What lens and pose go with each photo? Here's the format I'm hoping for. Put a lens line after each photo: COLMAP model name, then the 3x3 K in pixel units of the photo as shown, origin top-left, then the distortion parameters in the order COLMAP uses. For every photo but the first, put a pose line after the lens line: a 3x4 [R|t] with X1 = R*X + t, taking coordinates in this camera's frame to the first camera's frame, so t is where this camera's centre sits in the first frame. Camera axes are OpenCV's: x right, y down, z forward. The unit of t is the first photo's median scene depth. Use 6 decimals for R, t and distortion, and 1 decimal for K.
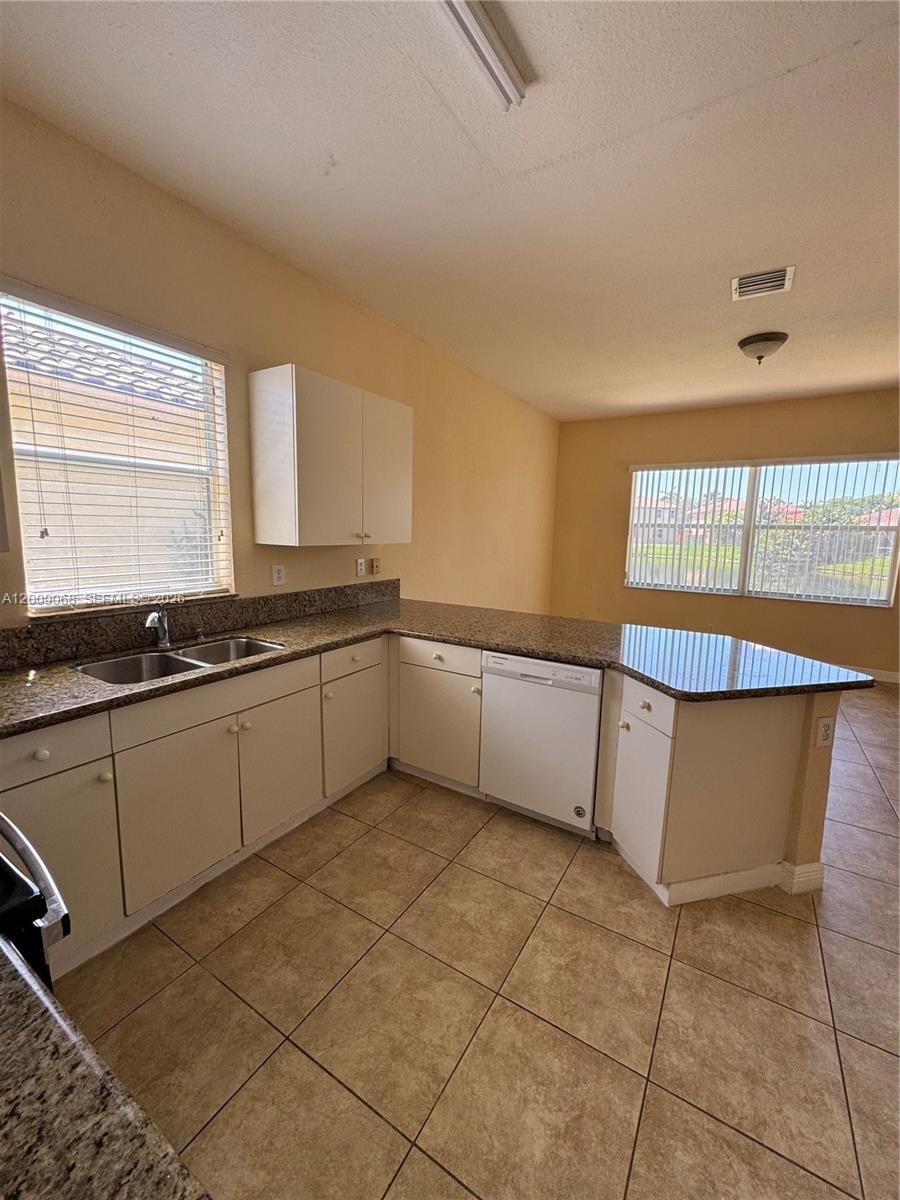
lens RADIAL K [[481.0, 0, 449.0], [0, 481.0, 598.0], [0, 0, 1]] dist [-0.002882, 0.001027]
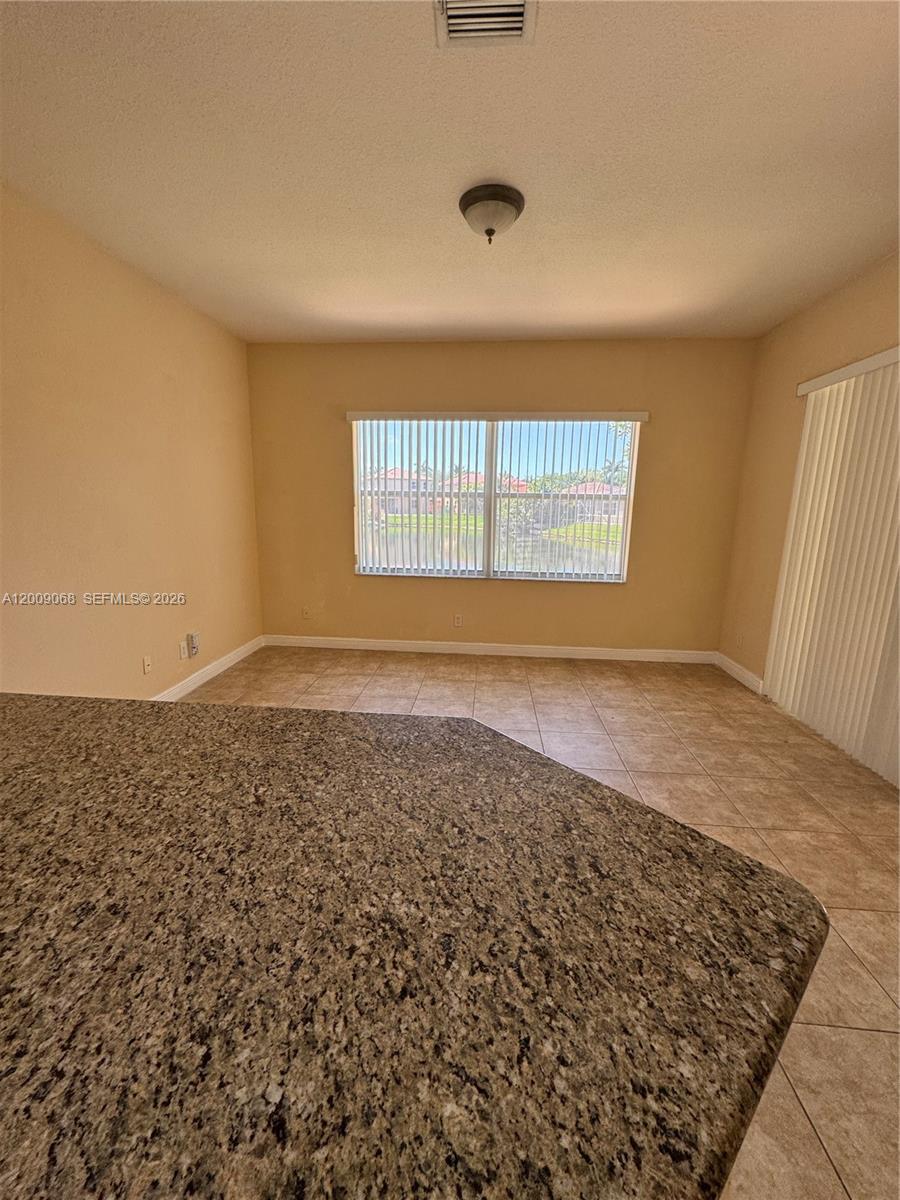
lens RADIAL K [[481.0, 0, 451.3], [0, 481.0, 600.2], [0, 0, 1]] dist [-0.002882, 0.001027]
pose [[0.887580, -0.096844, 0.450359, 0.275746], [0.068606, 0.994539, 0.078653, -0.059858], [-0.455516, -0.038914, 0.889377, 0.452766]]
